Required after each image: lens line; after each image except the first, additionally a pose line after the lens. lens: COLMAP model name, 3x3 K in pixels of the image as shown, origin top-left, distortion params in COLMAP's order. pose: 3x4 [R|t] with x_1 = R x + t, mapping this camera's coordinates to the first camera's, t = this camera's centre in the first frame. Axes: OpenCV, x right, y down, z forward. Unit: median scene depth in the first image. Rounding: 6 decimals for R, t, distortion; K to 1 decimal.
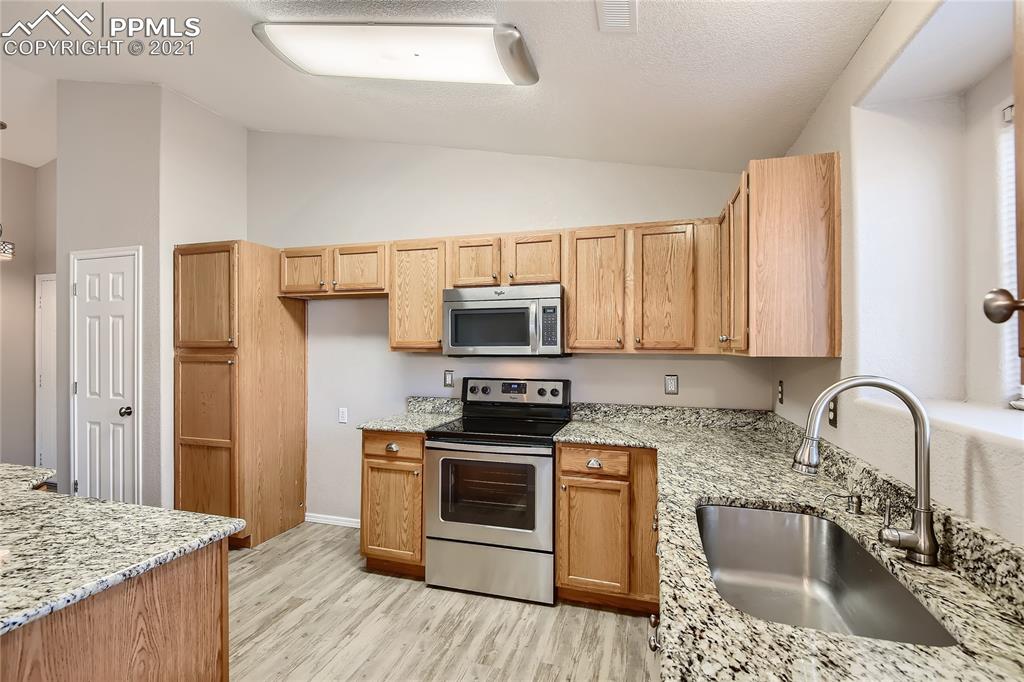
lens RADIAL K [[468.8, 0, 509.4], [0, 468.8, 342.9], [0, 0, 1]] dist [0.017181, -0.013820]
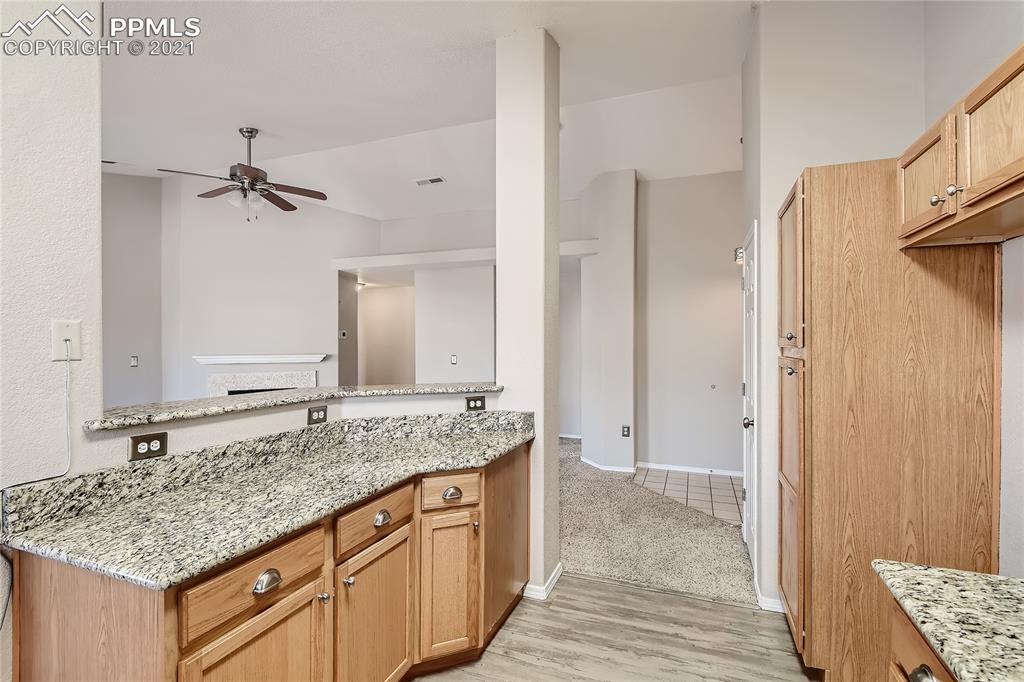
lens RADIAL K [[479.9, 0, 509.6], [0, 479.9, 344.0], [0, 0, 1]] dist [-0.004875, -0.001008]
pose [[-0.069363, 0.002456, -0.997588, 0.074454], [0.006056, 0.999980, 0.002041, 0.001602], [0.997573, -0.005899, -0.069376, 0.777796]]
